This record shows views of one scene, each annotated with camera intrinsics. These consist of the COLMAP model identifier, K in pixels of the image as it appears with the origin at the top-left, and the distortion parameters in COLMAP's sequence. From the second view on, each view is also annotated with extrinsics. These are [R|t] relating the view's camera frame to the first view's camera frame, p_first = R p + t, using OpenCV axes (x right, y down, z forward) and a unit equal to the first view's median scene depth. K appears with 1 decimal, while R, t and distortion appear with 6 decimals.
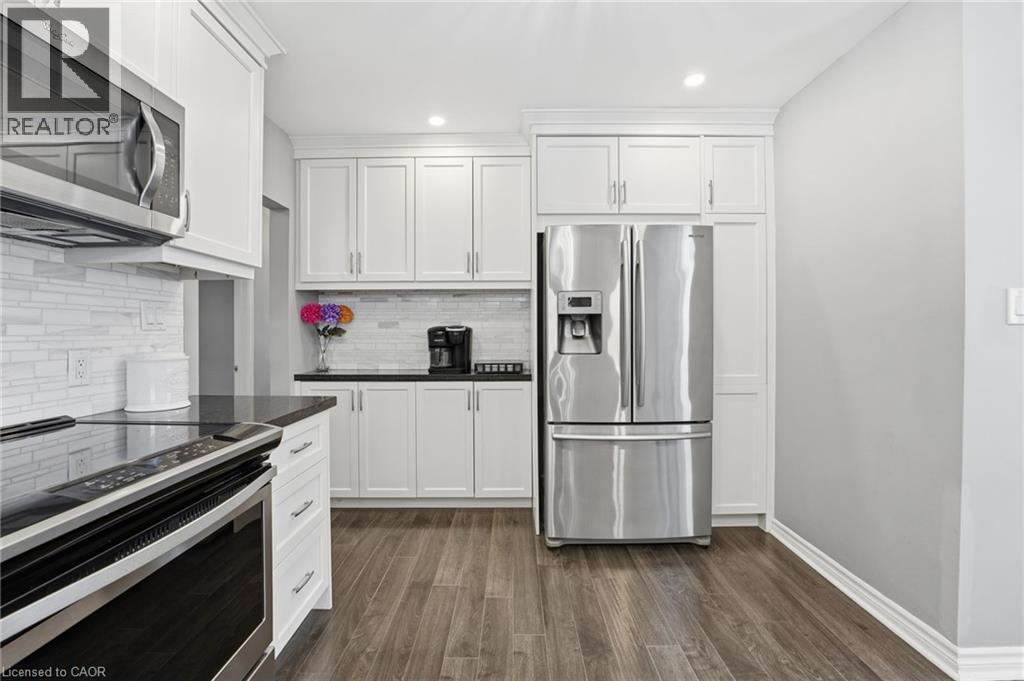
lens RADIAL K [[430.4, 0, 512.0], [0, 430.4, 340.5], [0, 0, 1]] dist [-0.000808, -0.000105]
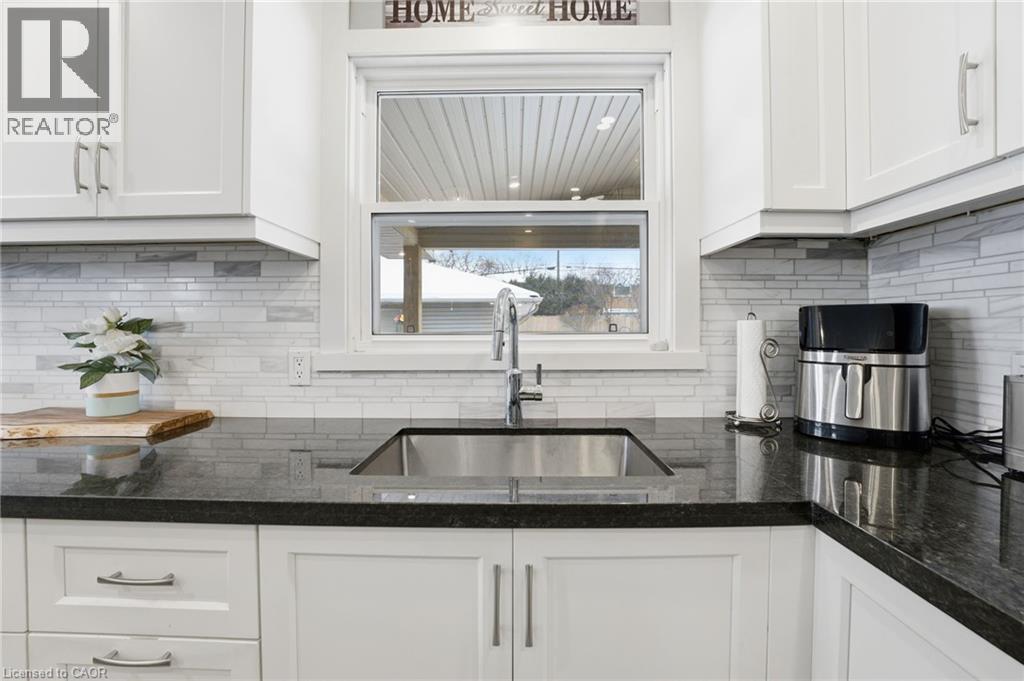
lens RADIAL K [[474.6, 0, 512.0], [0, 474.6, 340.5], [0, 0, 1]] dist [-0.000959, -0.000085]
pose [[-0.013067, 0.021111, -0.999692, 0.071405], [-0.017232, 0.999624, 0.021335, -0.029508], [0.999766, 0.017505, -0.012699, 1.790181]]
